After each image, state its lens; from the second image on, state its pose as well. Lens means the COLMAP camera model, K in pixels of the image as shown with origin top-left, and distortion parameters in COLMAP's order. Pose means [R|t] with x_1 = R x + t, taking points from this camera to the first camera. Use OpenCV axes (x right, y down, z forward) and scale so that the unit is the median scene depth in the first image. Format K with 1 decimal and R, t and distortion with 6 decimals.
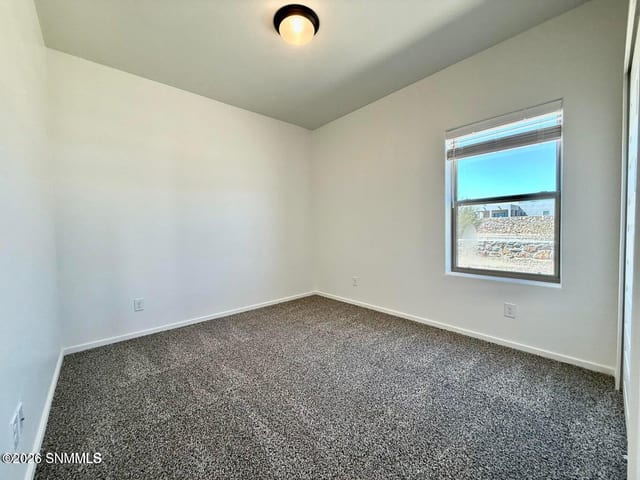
lens RADIAL K [[257.9, 0, 314.9], [0, 257.9, 239.8], [0, 0, 1]] dist [0.000199, 0.000108]
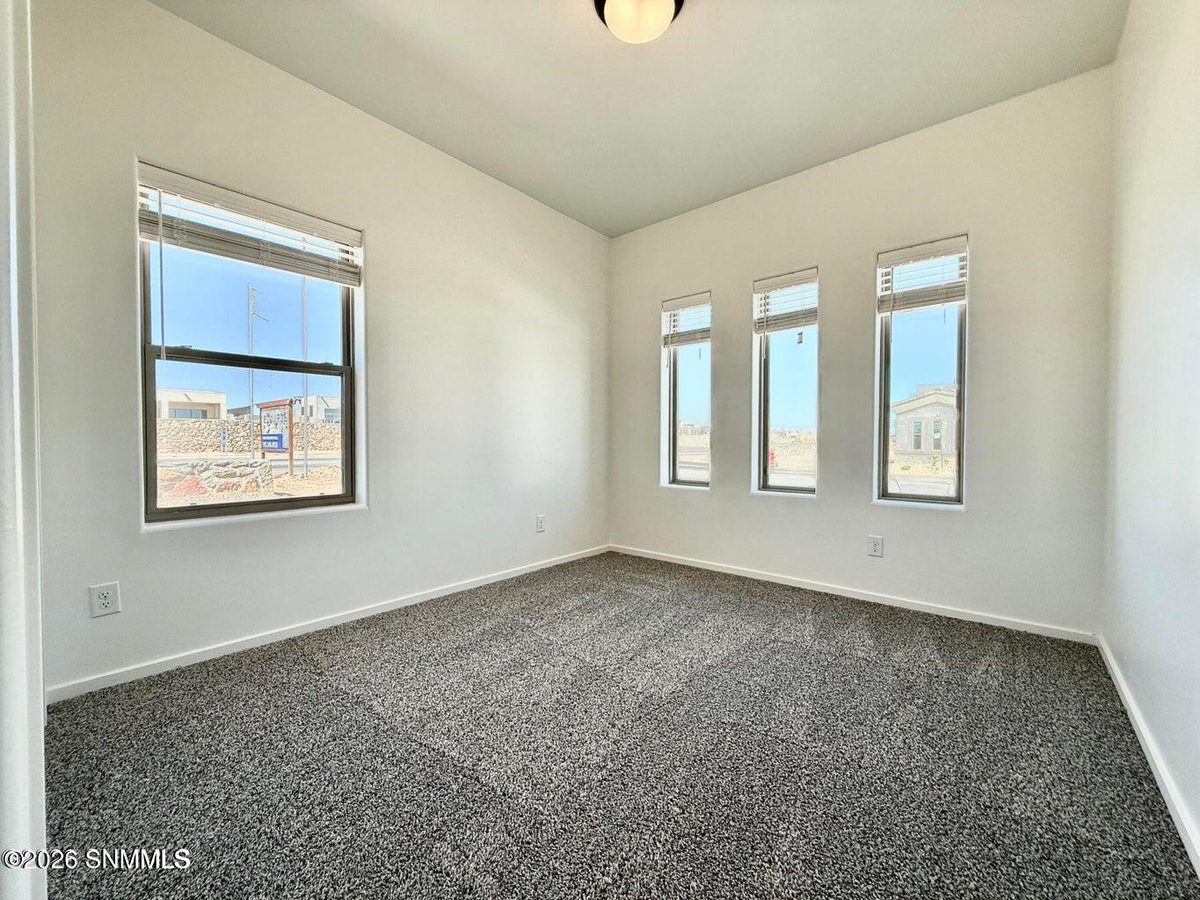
lens RADIAL K [[483.3, 0, 600.0], [0, 483.3, 450.0], [0, 0, 1]] dist [0.013760, -0.000027]
pose [[-0.154193, -0.027290, 0.987664, -0.330812], [0.012884, 0.999478, 0.029628, -0.001098], [-0.987957, 0.017293, -0.153761, 0.452785]]
